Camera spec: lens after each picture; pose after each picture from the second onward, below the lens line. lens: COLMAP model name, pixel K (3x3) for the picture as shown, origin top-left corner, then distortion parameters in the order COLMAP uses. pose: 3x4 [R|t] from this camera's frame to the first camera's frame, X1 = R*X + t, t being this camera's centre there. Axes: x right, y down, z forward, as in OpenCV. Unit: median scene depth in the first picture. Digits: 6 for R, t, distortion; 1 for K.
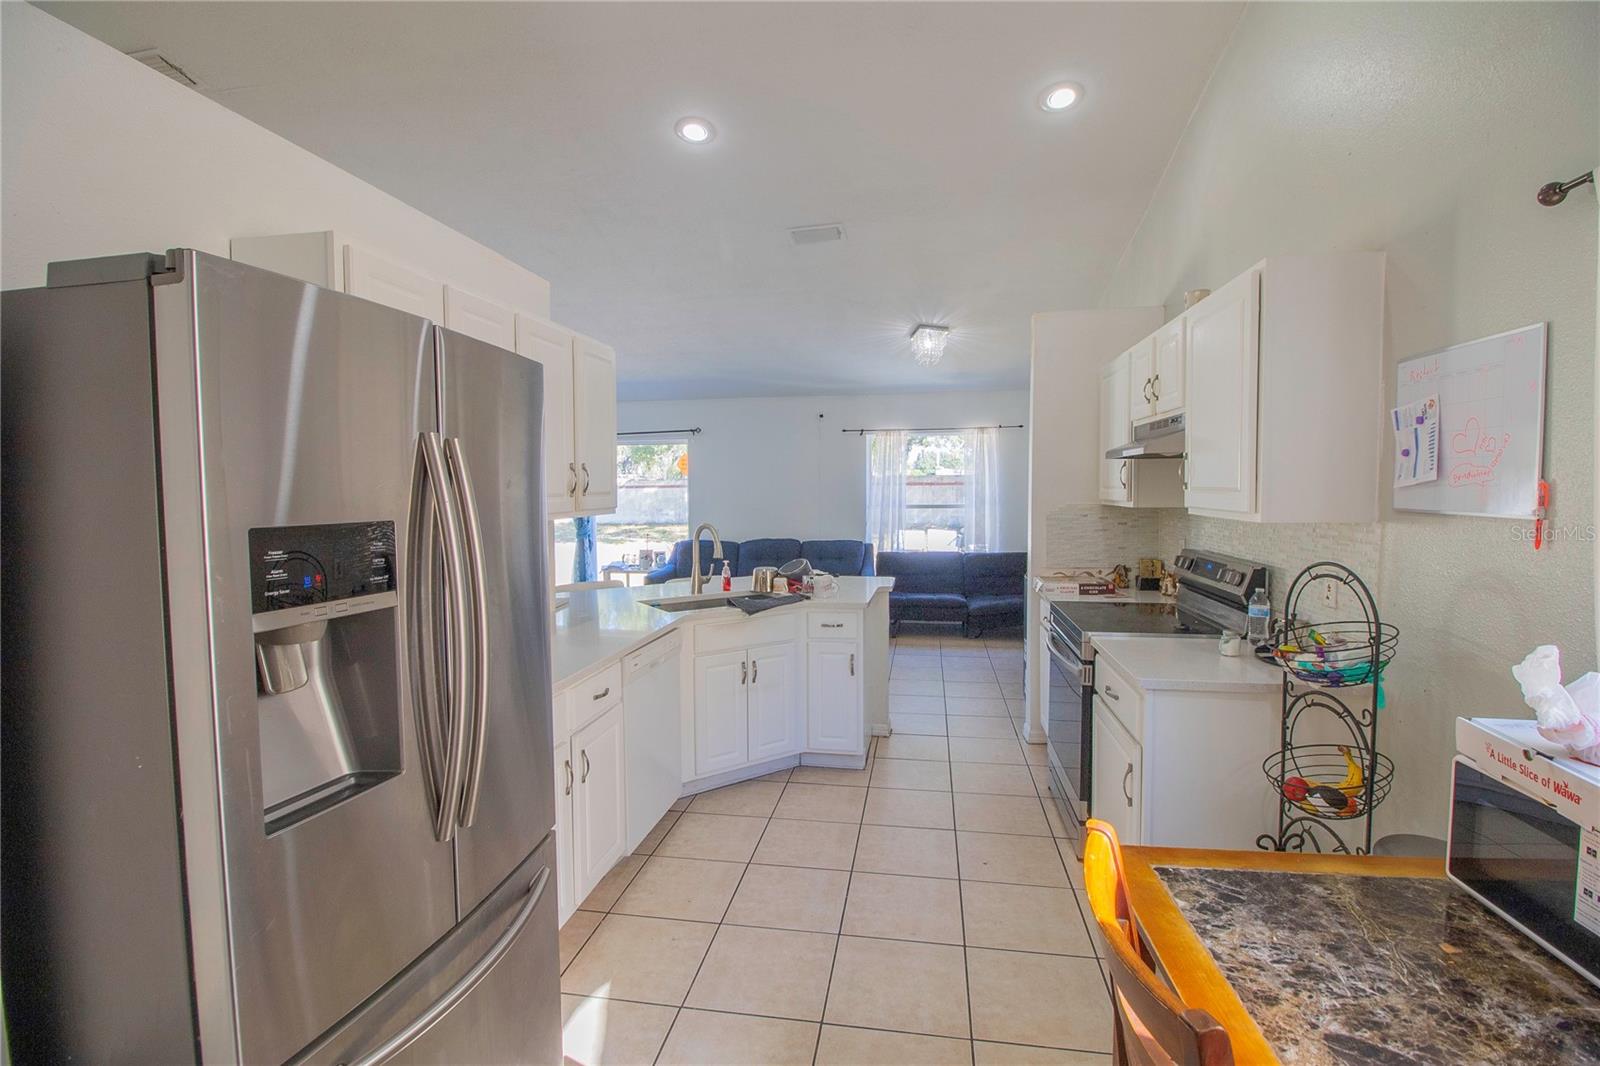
lens RADIAL K [[734.2, 0, 796.4], [0, 734.2, 526.0], [0, 0, 1]] dist [-0.011483, -0.009559]
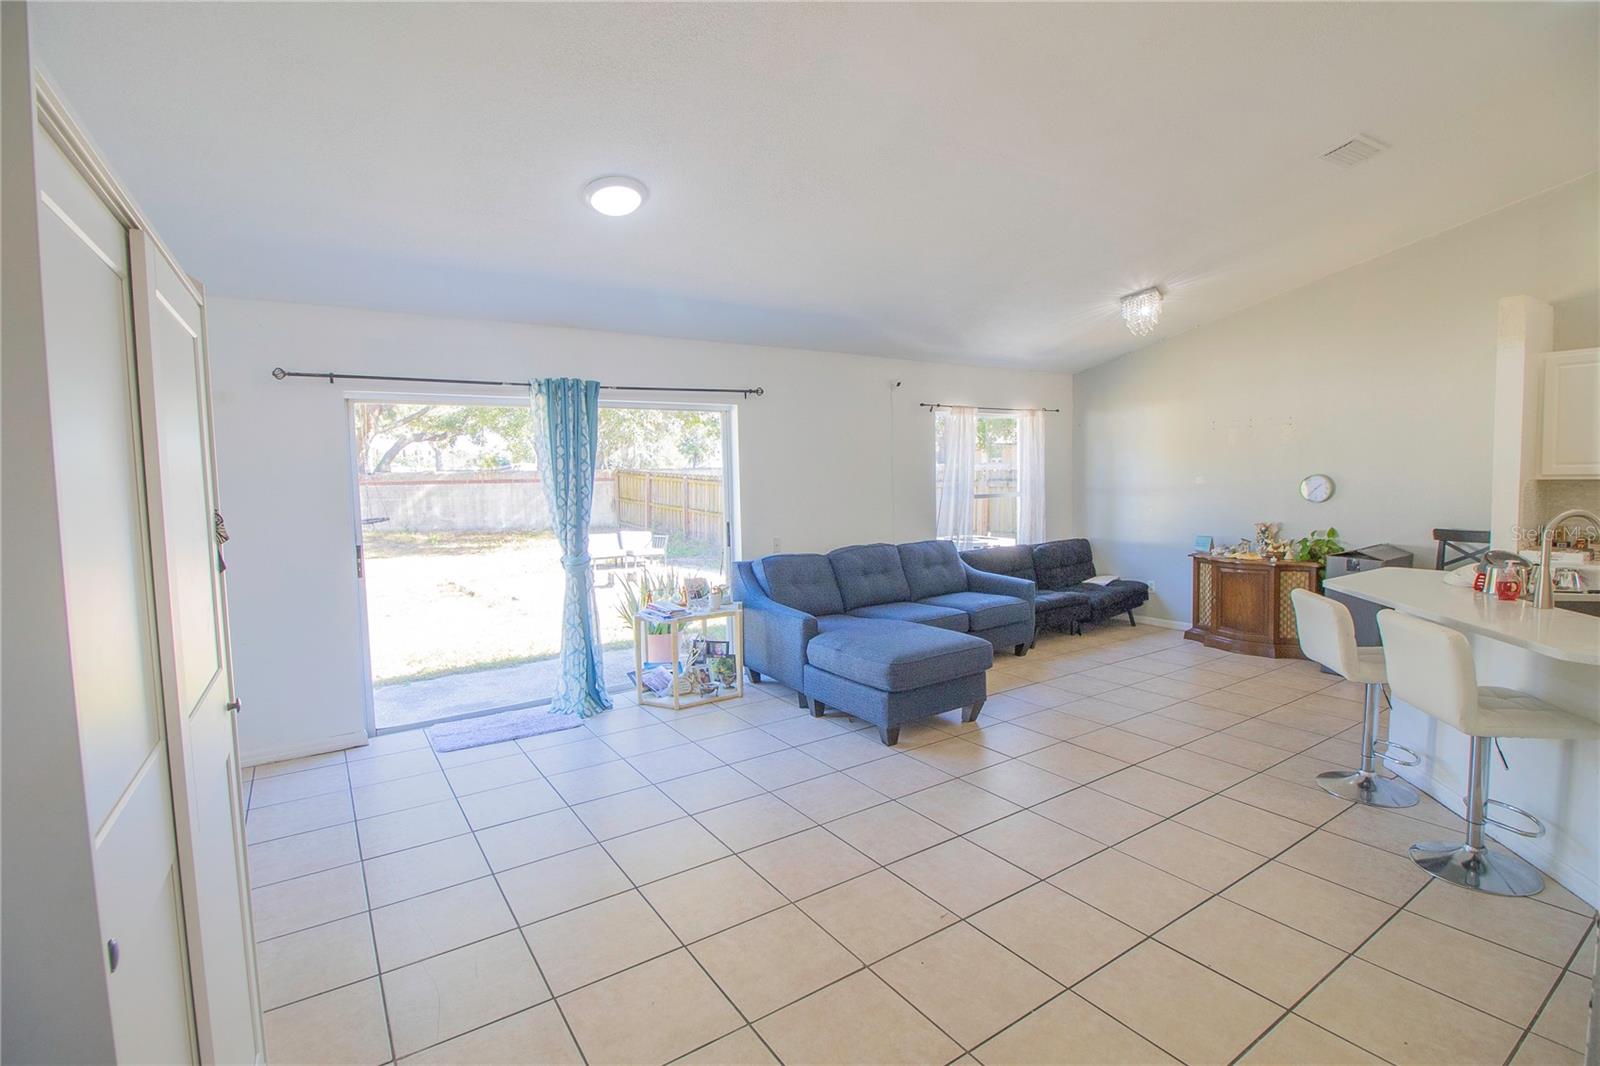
lens RADIAL K [[734.2, 0, 796.4], [0, 734.2, 526.0], [0, 0, 1]] dist [-0.011483, -0.009559]
pose [[0.725483, -0.054144, 0.686108, -0.591984], [0.050979, 0.998390, 0.024882, -0.024316], [-0.686350, 0.016926, 0.727074, 0.511907]]
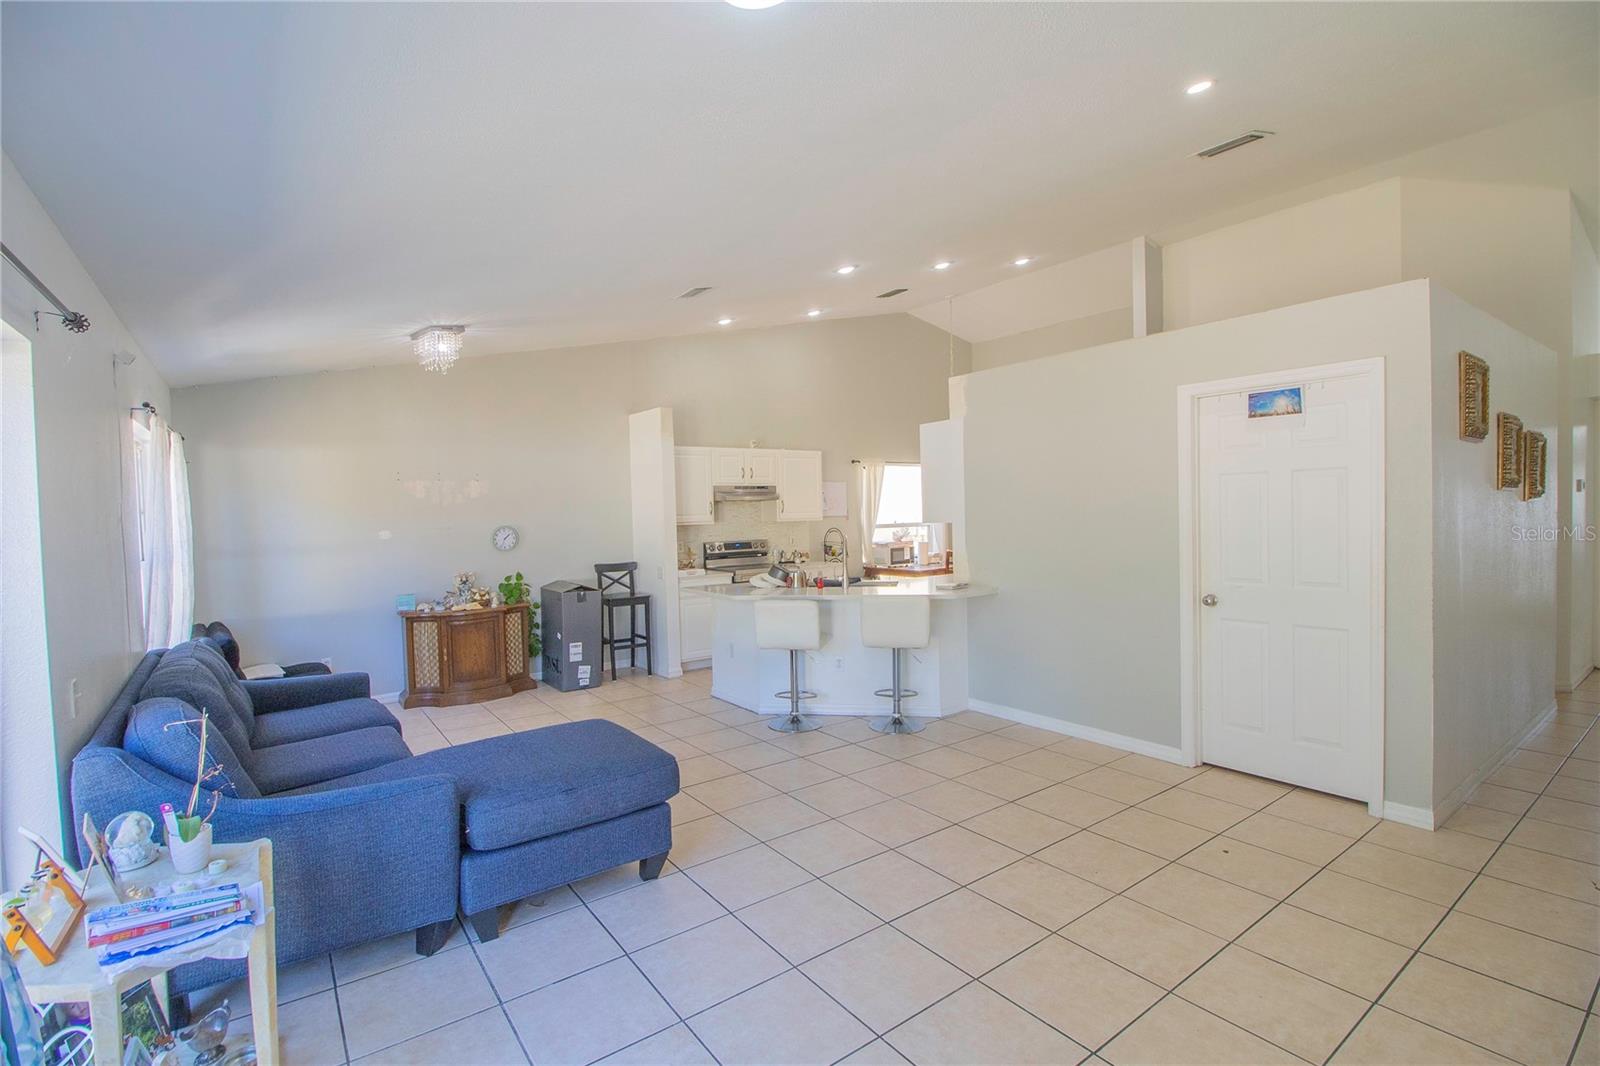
lens RADIAL K [[734.2, 0, 796.4], [0, 734.2, 526.0], [0, 0, 1]] dist [-0.011483, -0.009559]
pose [[-0.716438, 0.010191, 0.697576, -0.520712], [0.066526, 0.996335, 0.053769, -0.056122], [-0.694472, 0.084929, -0.714490, 1.082332]]
